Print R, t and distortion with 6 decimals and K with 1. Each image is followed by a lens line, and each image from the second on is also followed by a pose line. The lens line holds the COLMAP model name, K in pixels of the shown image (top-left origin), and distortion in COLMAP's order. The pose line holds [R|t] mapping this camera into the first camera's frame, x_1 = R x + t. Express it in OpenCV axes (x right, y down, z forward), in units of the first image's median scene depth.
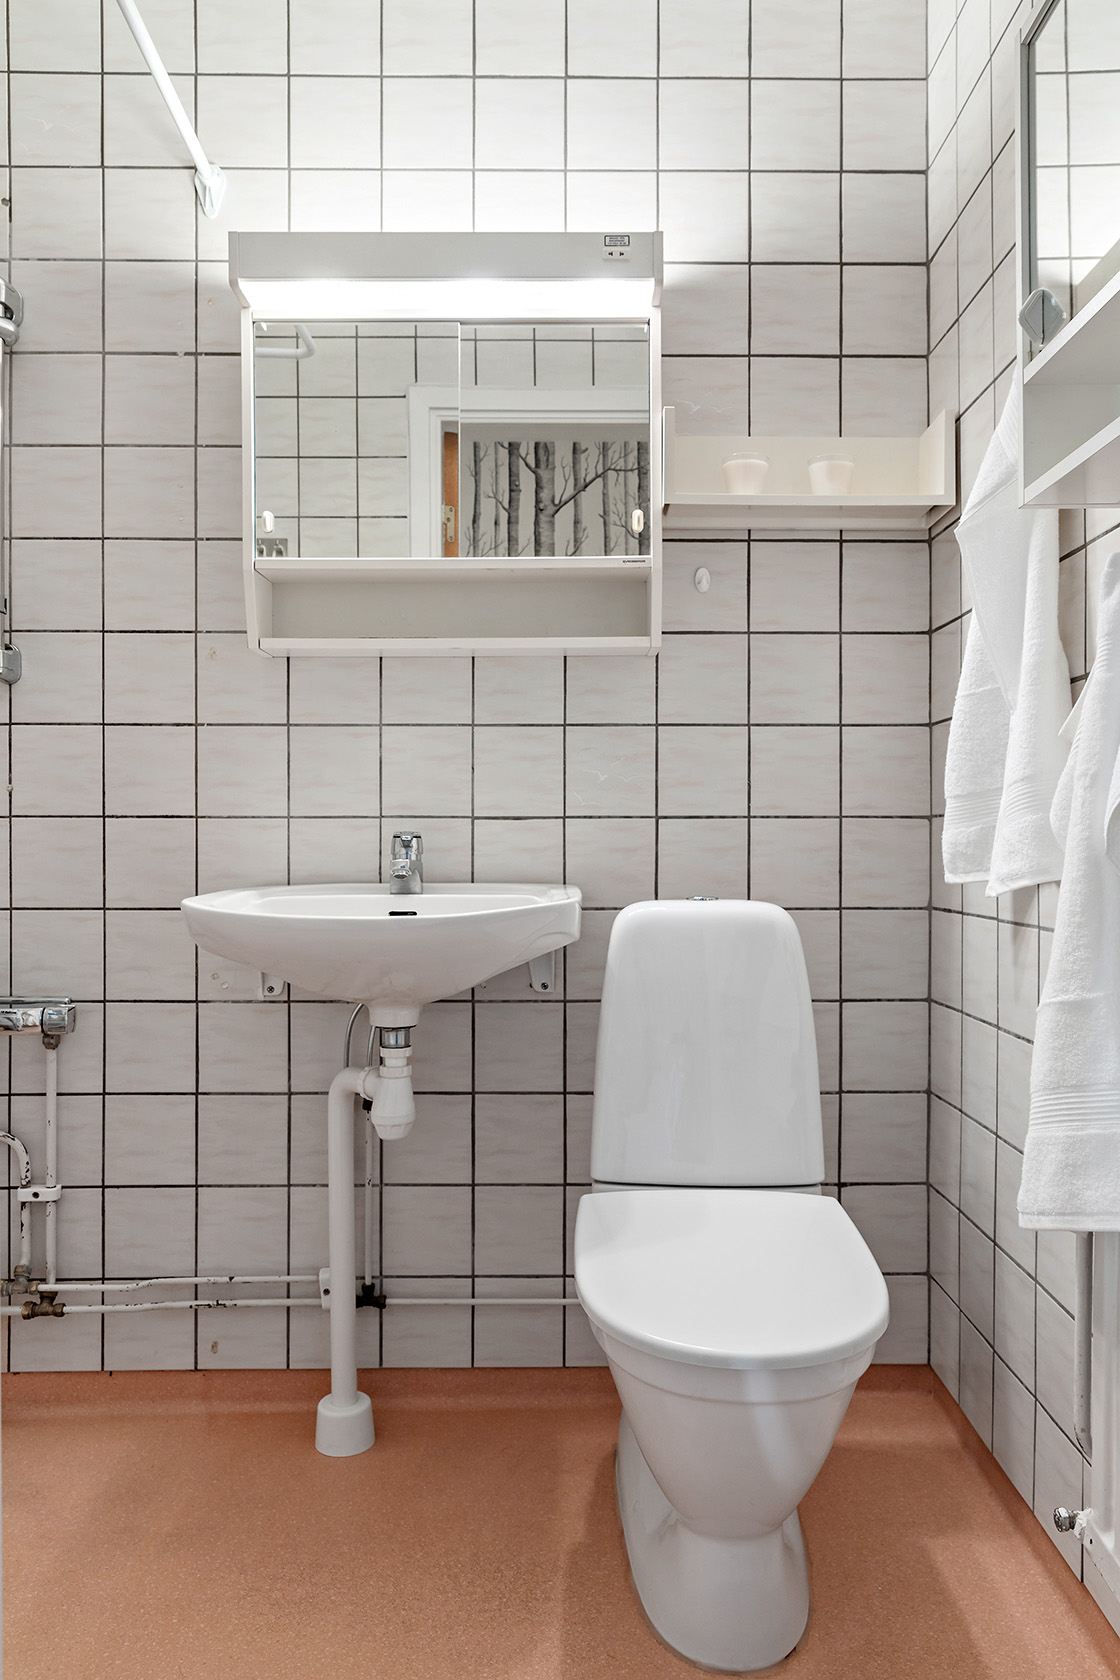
lens RADIAL K [[1282.6, 0, 560.0], [0, 1282.6, 840.0], [0, 0, 1]] dist [0.000117, -0.002559]
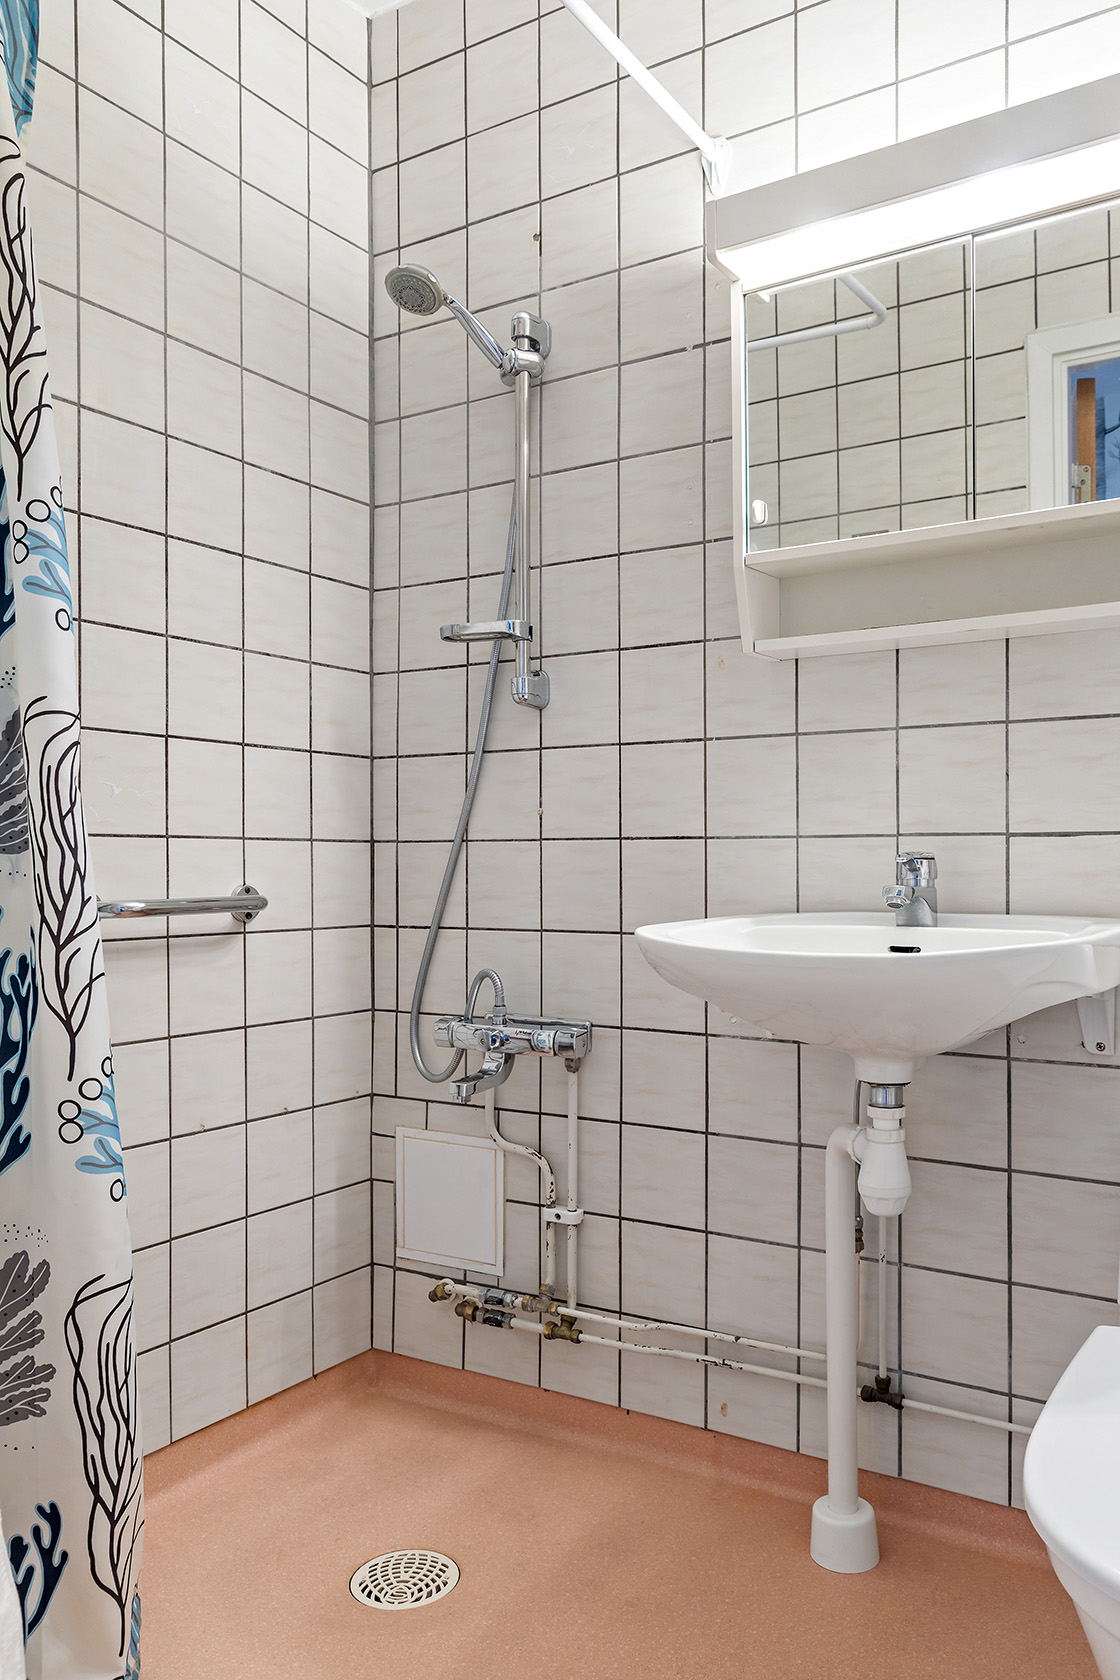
lens RADIAL K [[1303.8, 0, 558.9], [0, 1303.8, 856.0], [0, 0, 1]] dist [0.003440, 0.000444]
pose [[0.833885, -0.004539, -0.551920, 0.154204], [0.002061, 0.999985, -0.005109, -0.000024], [0.551935, 0.003123, 0.833881, 0.146543]]
